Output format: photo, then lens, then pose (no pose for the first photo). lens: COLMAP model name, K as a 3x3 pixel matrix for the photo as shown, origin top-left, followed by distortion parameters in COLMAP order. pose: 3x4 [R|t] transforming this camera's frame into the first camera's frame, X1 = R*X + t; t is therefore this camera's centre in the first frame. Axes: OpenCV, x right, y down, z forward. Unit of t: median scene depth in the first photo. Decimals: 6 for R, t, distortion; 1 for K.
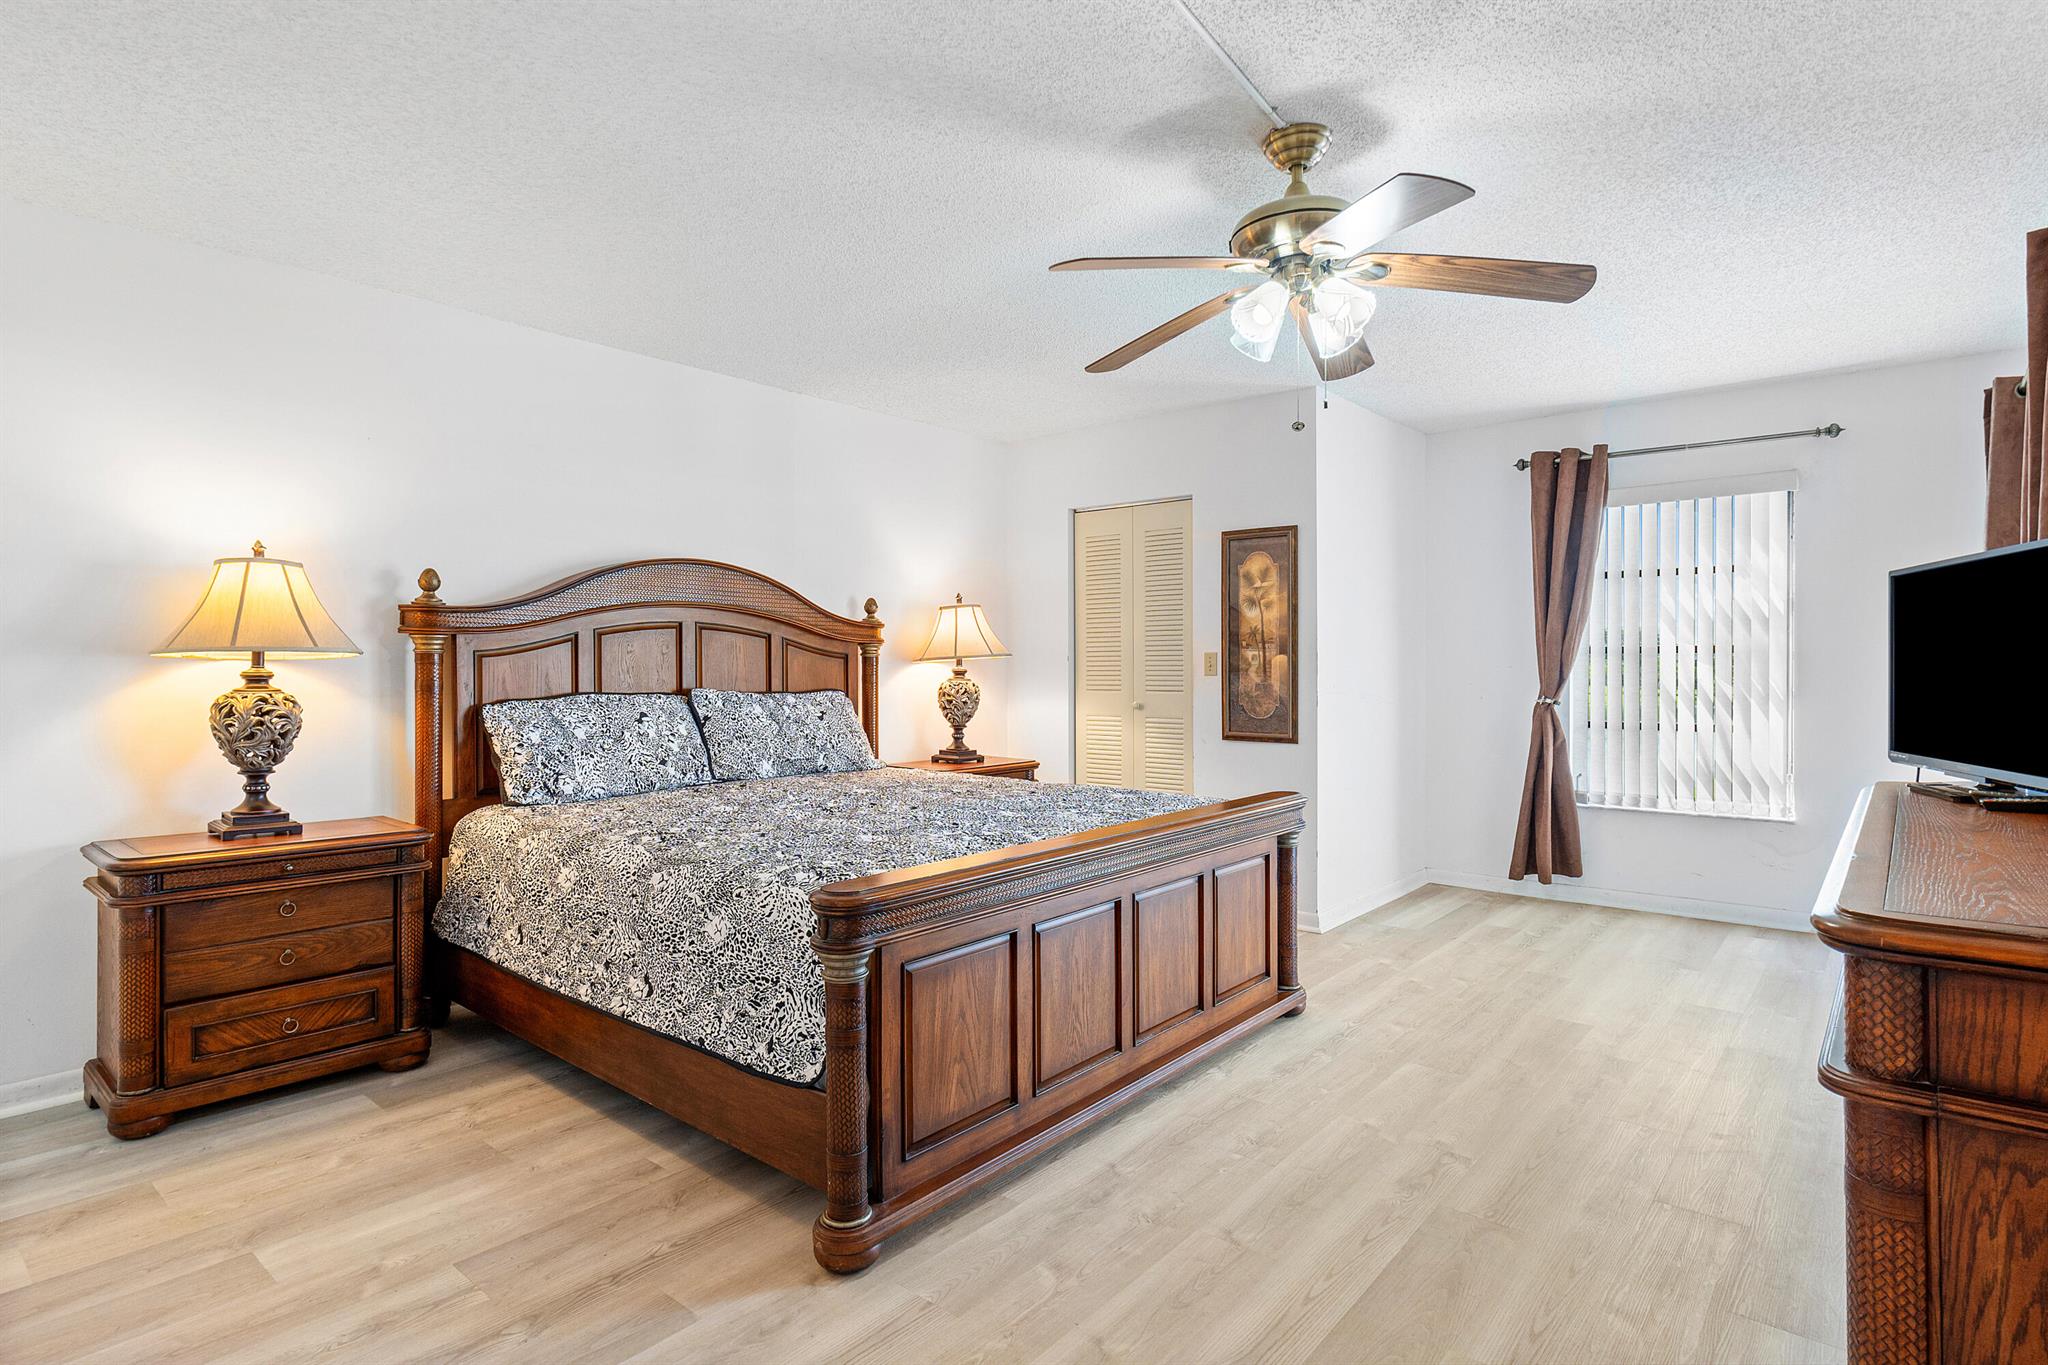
lens RADIAL K [[1073.8, 0, 1017.7], [0, 1073.8, 656.9], [0, 0, 1]] dist [-0.015082, 0.000219]
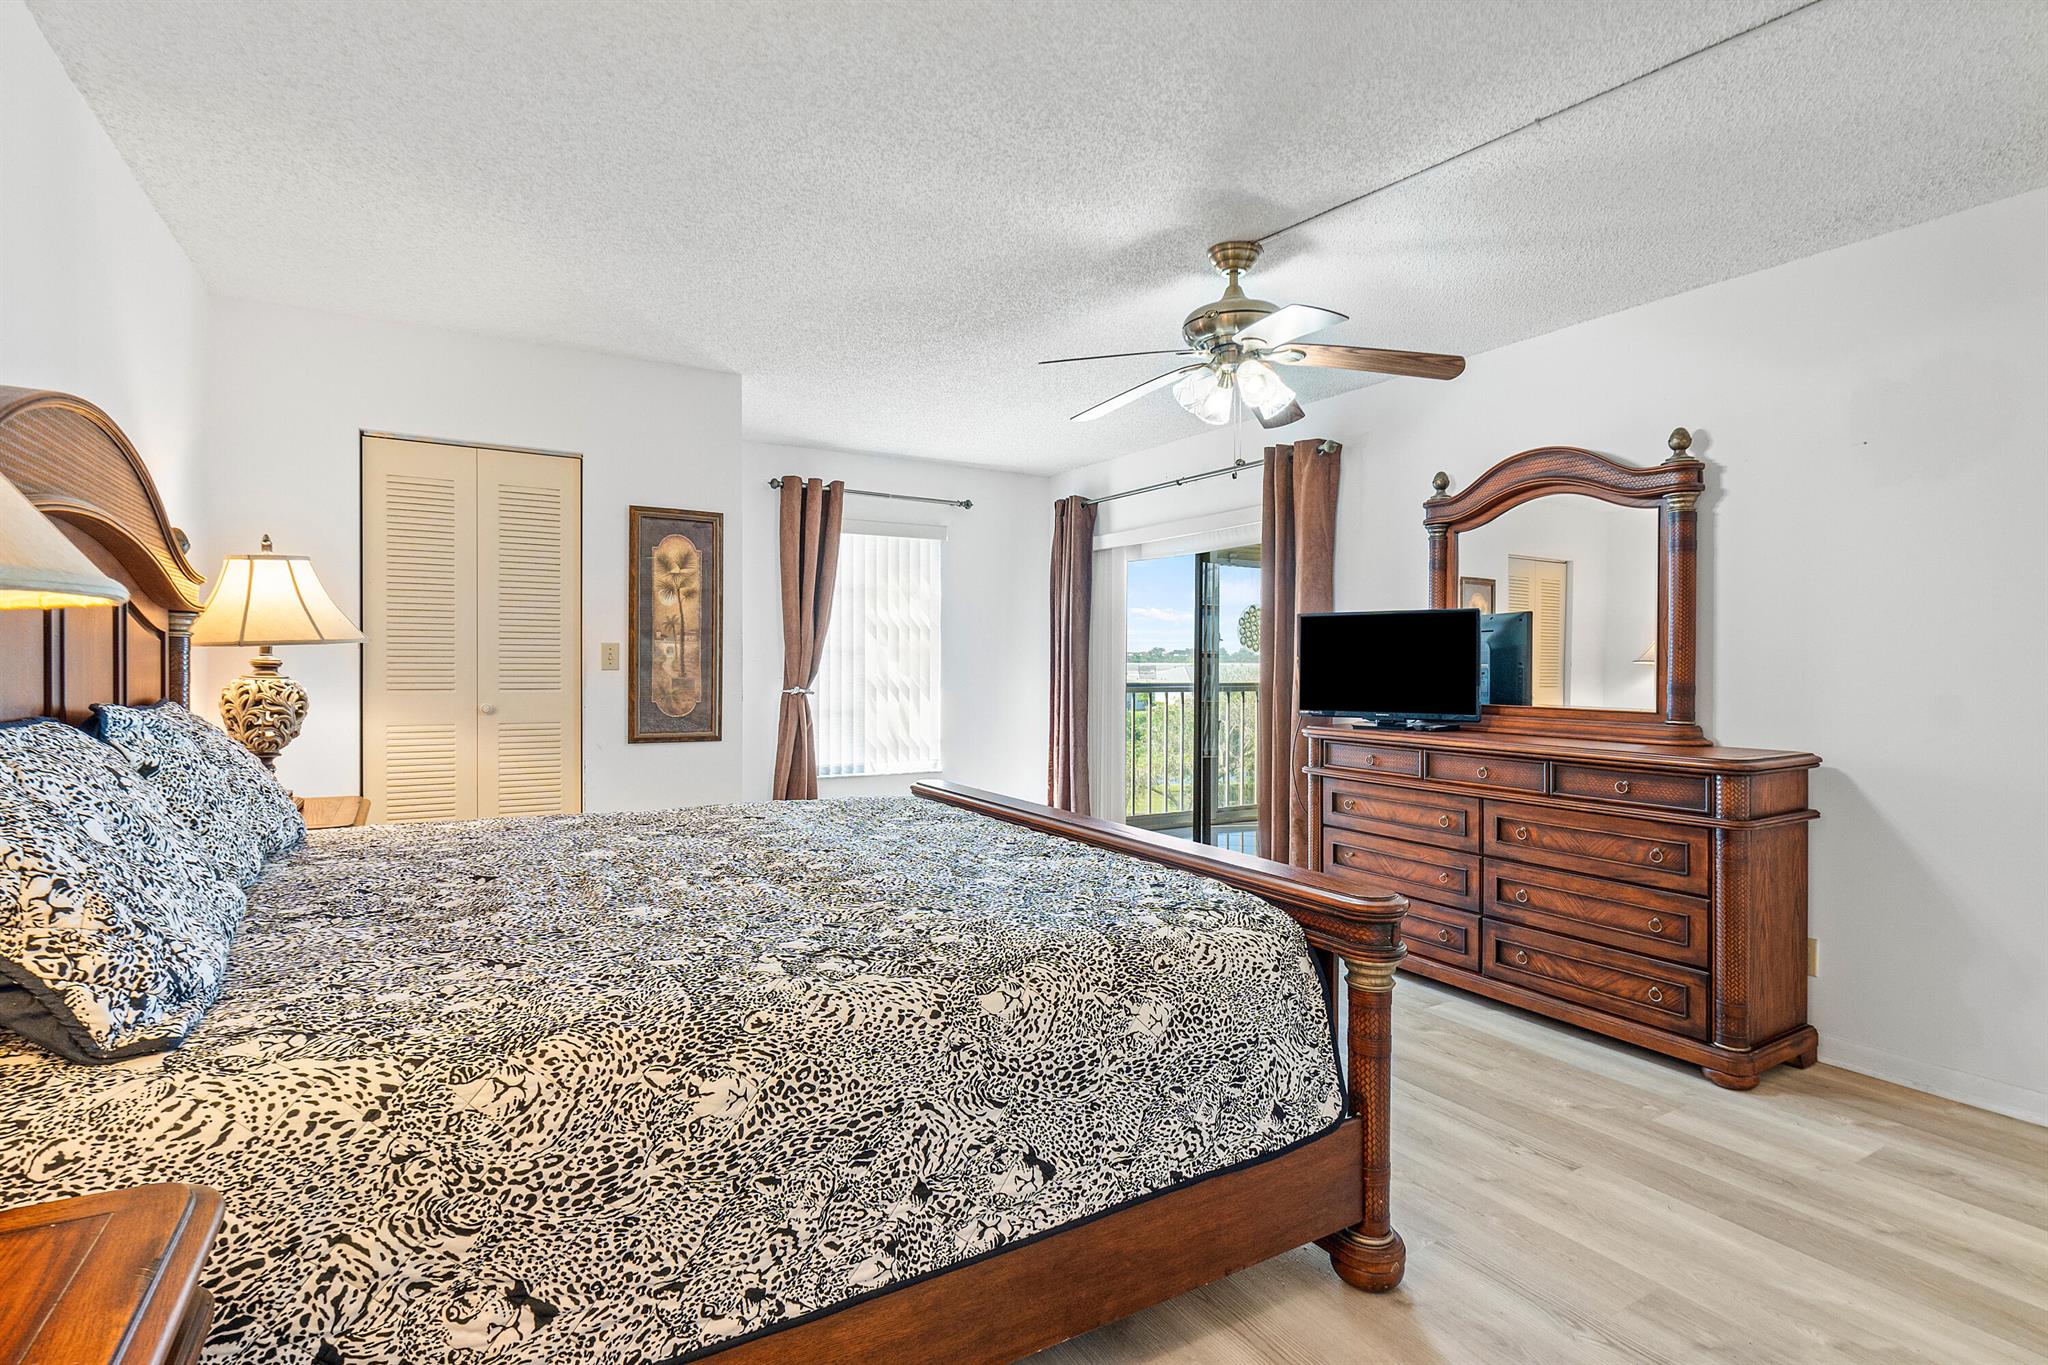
lens RADIAL K [[996.1, 0, 1029.1], [0, 996.1, 659.8], [0, 0, 1]] dist [-0.001066, 0.000177]
pose [[0.314617, 0.006221, 0.949198, -0.494792], [-0.017984, 0.999838, -0.000592, 0.003854], [-0.949048, -0.016884, 0.314678, 0.448182]]
